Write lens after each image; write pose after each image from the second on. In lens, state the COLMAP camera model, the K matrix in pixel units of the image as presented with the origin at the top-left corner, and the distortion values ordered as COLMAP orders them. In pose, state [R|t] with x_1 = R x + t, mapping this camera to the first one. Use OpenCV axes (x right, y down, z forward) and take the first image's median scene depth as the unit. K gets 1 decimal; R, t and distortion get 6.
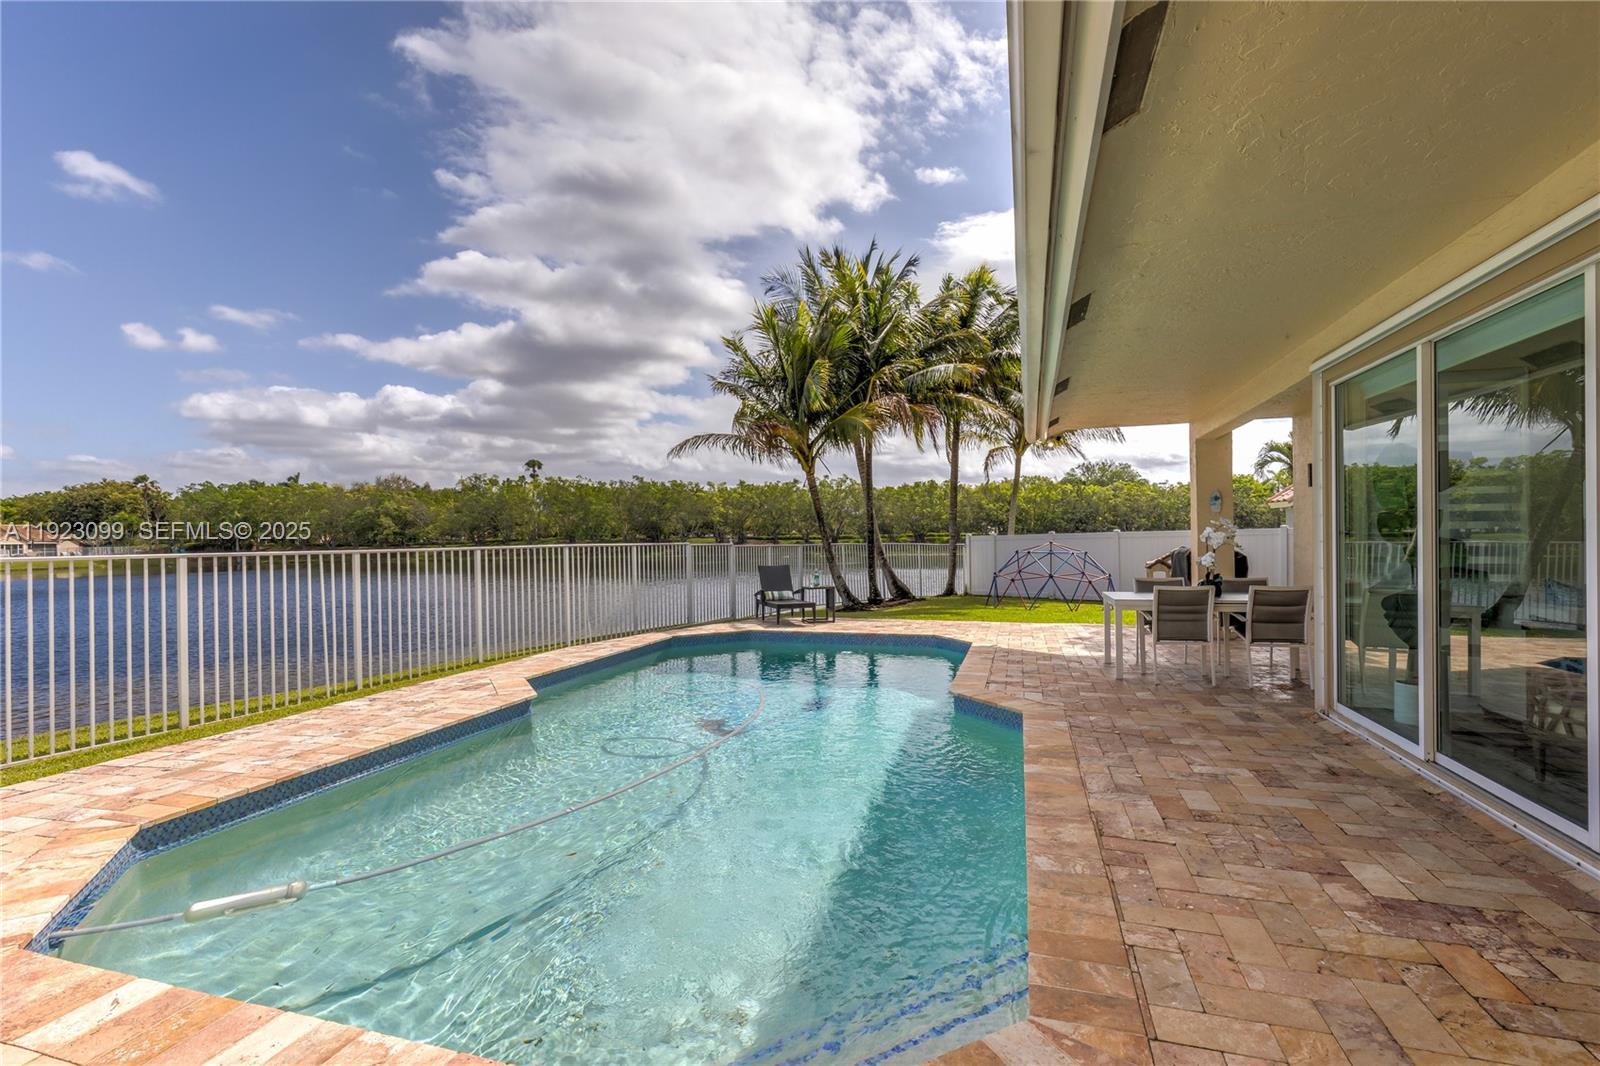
lens RADIAL K [[726.2, 0, 806.4], [0, 726.2, 542.1], [0, 0, 1]] dist [-0.002240, -0.000083]
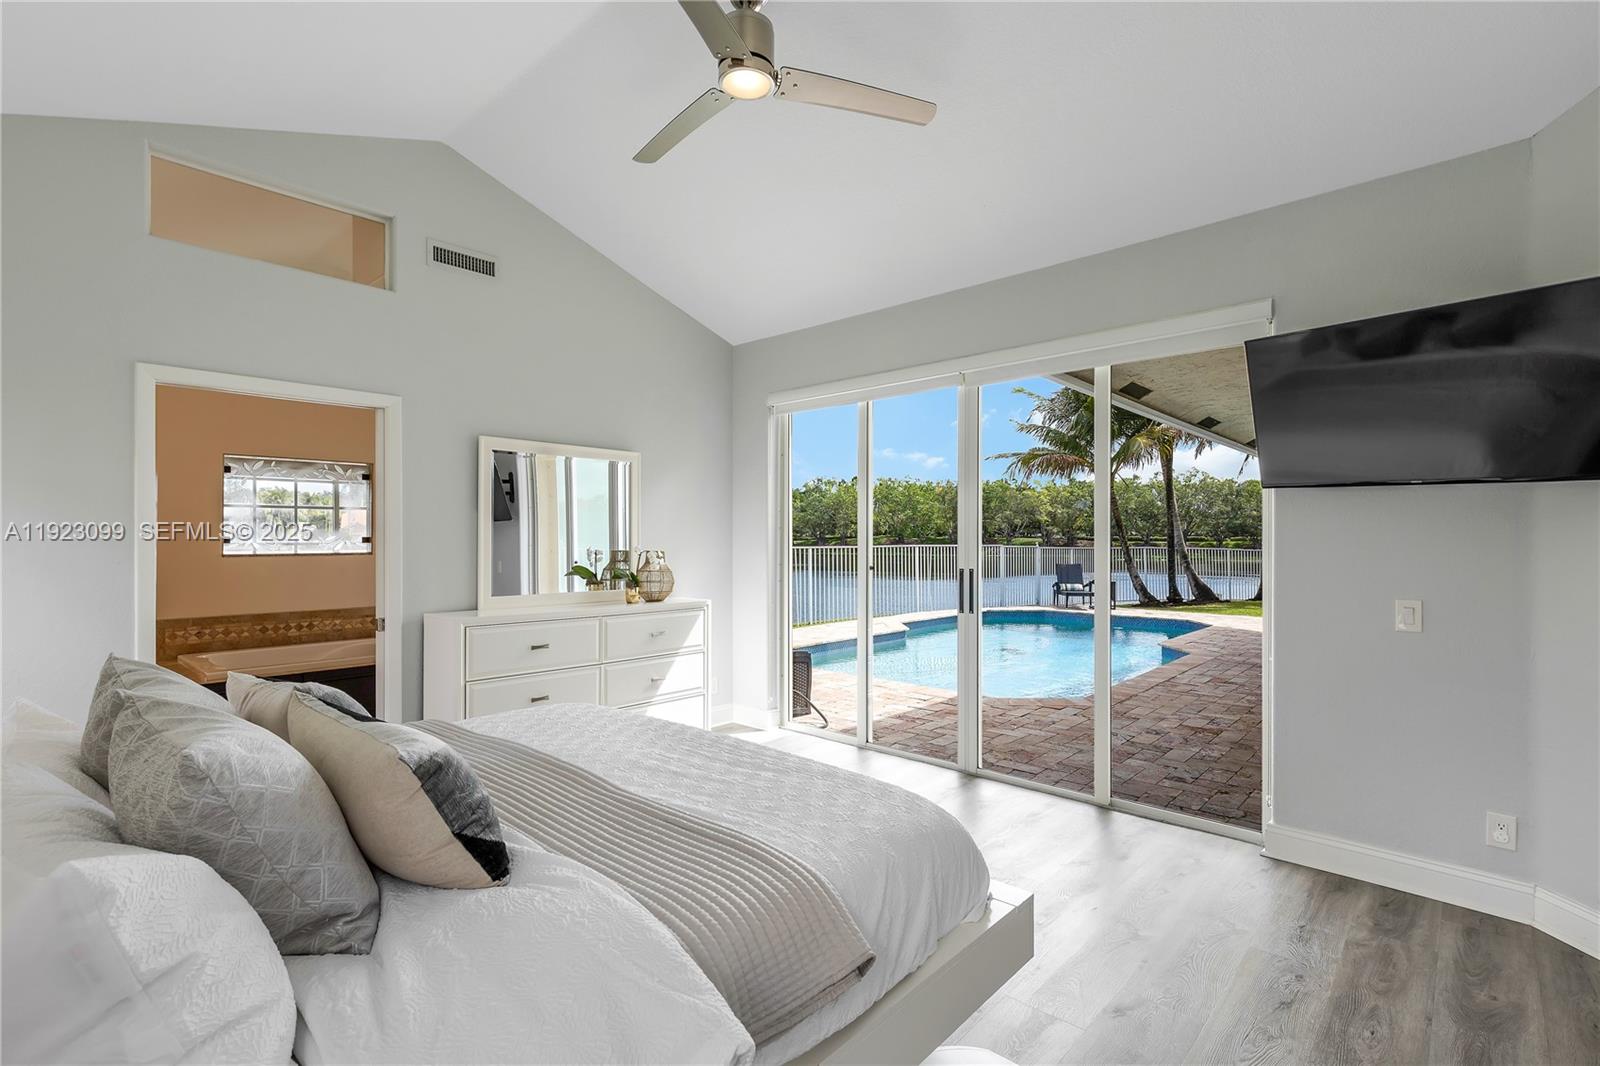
lens RADIAL K [[726.2, 0, 808.6], [0, 726.2, 540.3], [0, 0, 1]] dist [-0.002240, -0.000083]
pose [[0.905784, 0.016662, -0.423412, 0.056080], [-0.016863, 0.999852, 0.003274, -0.004971], [0.423404, 0.004174, 0.905931, -0.250752]]
